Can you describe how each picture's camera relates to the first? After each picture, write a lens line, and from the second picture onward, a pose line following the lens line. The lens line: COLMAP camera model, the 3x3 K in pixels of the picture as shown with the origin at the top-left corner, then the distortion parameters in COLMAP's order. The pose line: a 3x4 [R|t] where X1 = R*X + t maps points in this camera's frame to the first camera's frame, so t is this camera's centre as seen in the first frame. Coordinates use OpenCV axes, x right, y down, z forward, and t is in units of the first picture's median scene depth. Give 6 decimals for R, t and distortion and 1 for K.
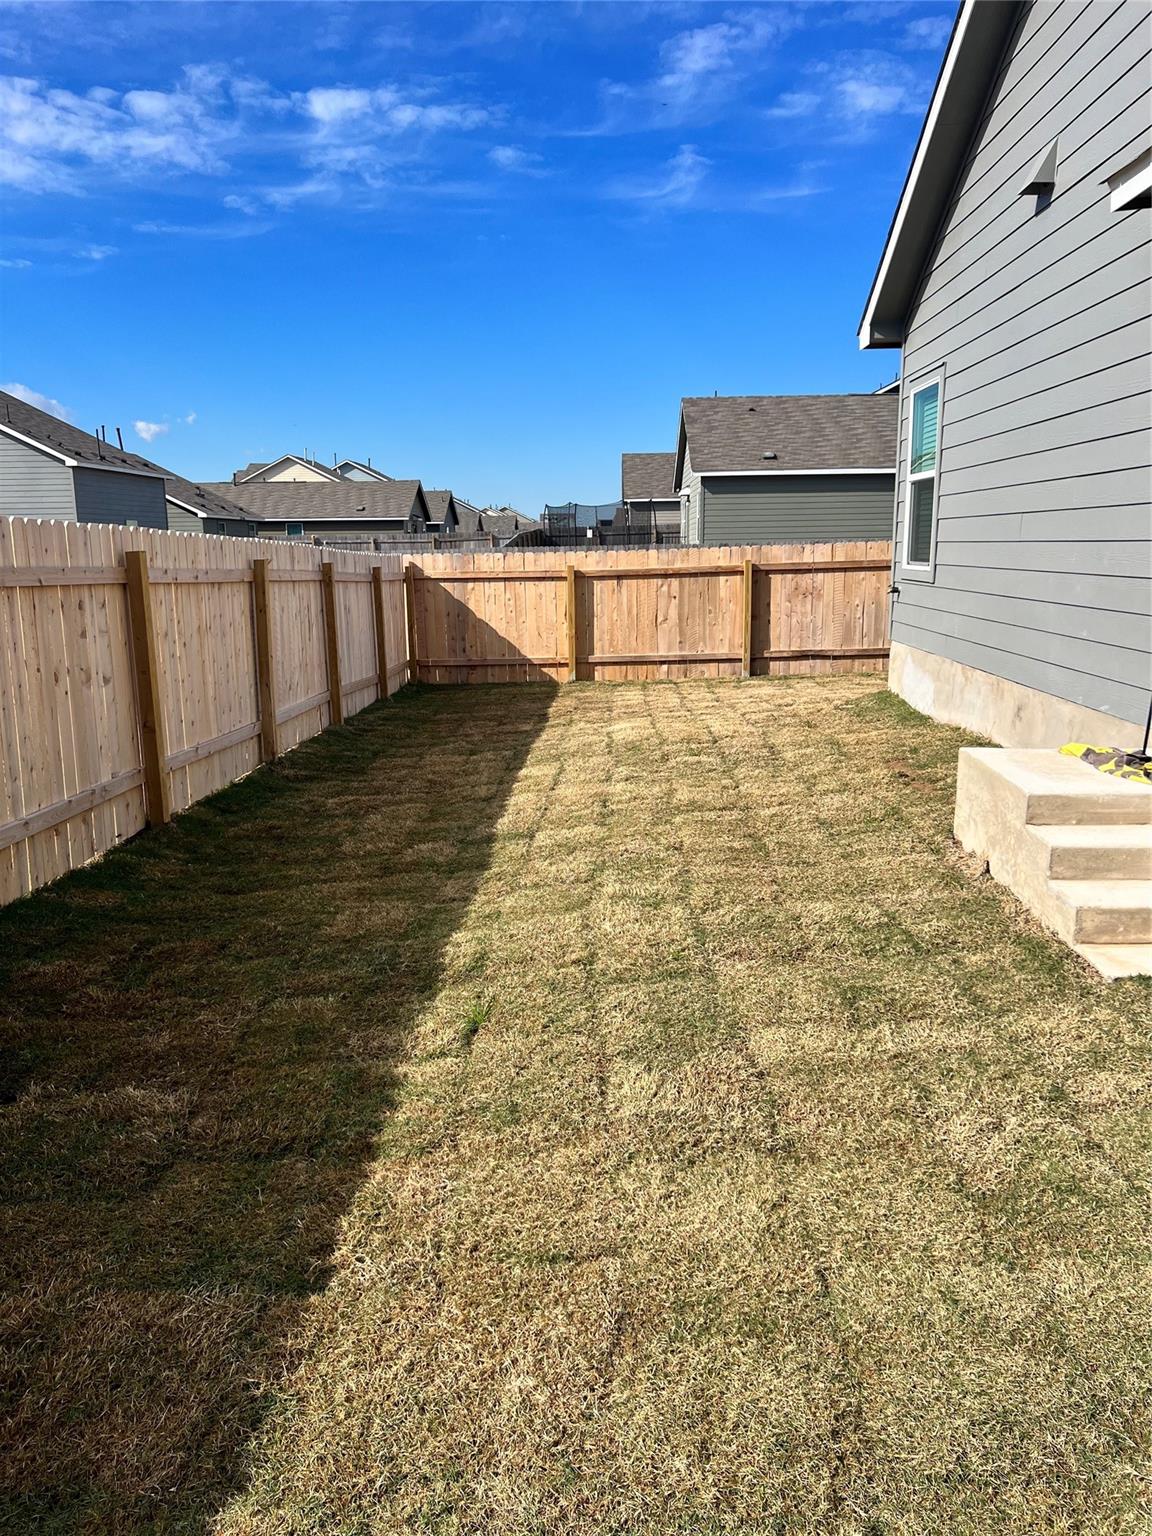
lens RADIAL K [[1177.1, 0, 582.9], [0, 1177.1, 766.7], [0, 0, 1]] dist [0.075793, -0.069323]
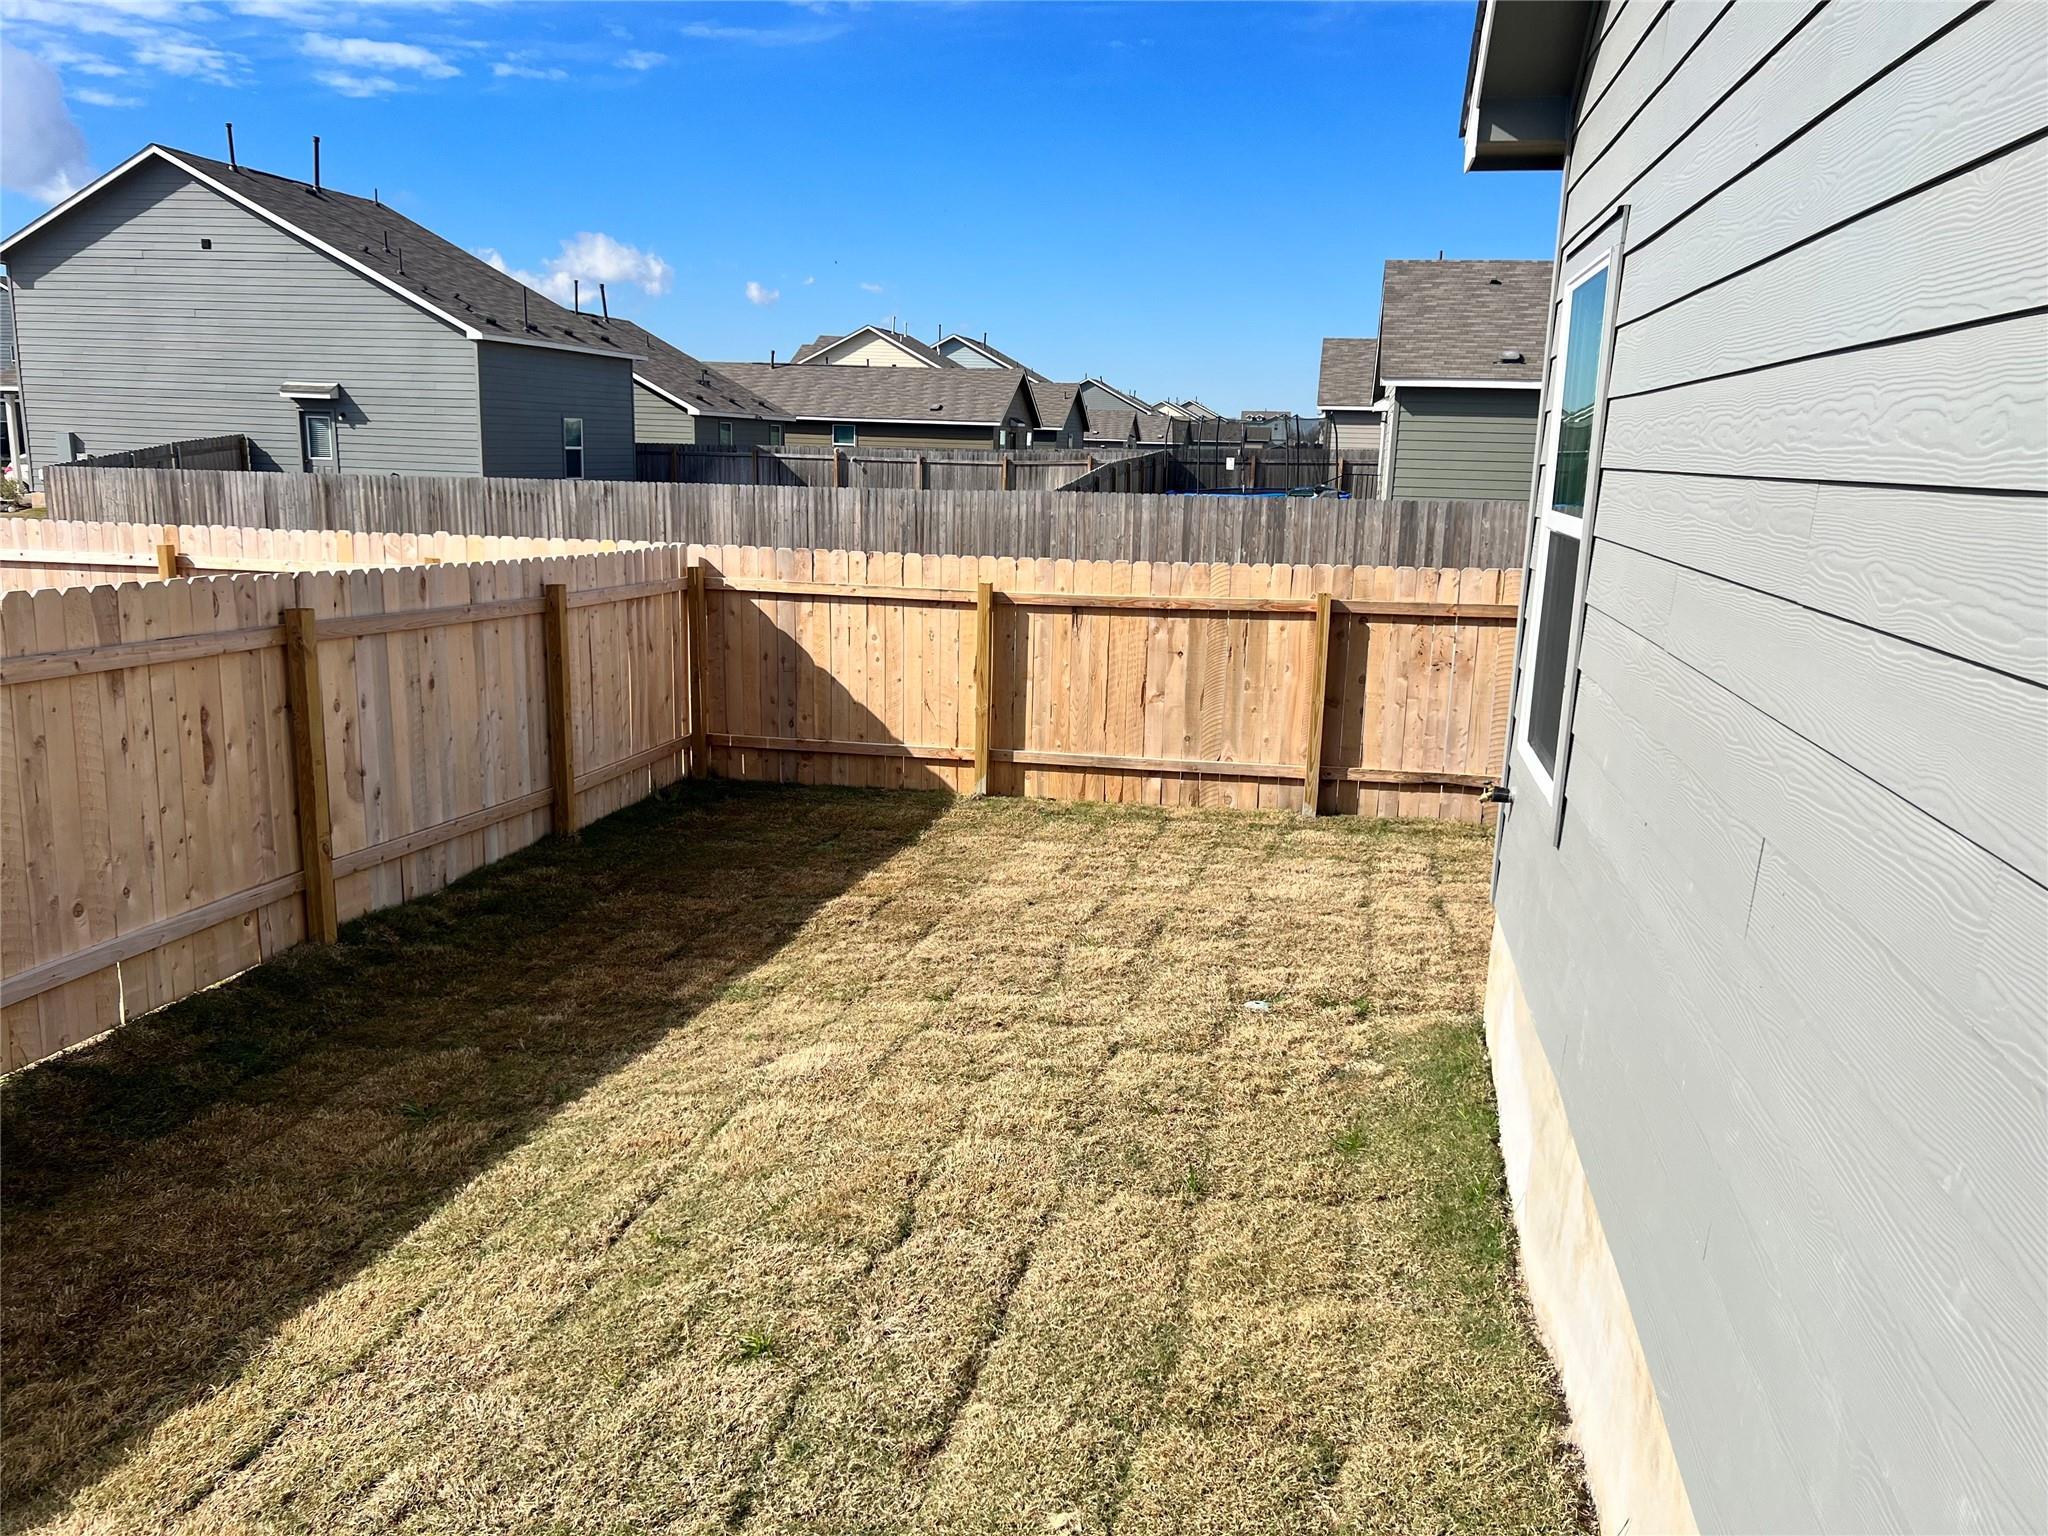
lens RADIAL K [[1569.4, 0, 1021.2], [0, 1569.4, 773.4], [0, 0, 1]] dist [0.075793, -0.069323]
pose [[0.984066, 0.077347, -0.160100, 0.122947], [-0.074558, 0.996943, 0.023367, -0.101056], [0.161417, -0.011058, 0.986824, 0.299960]]
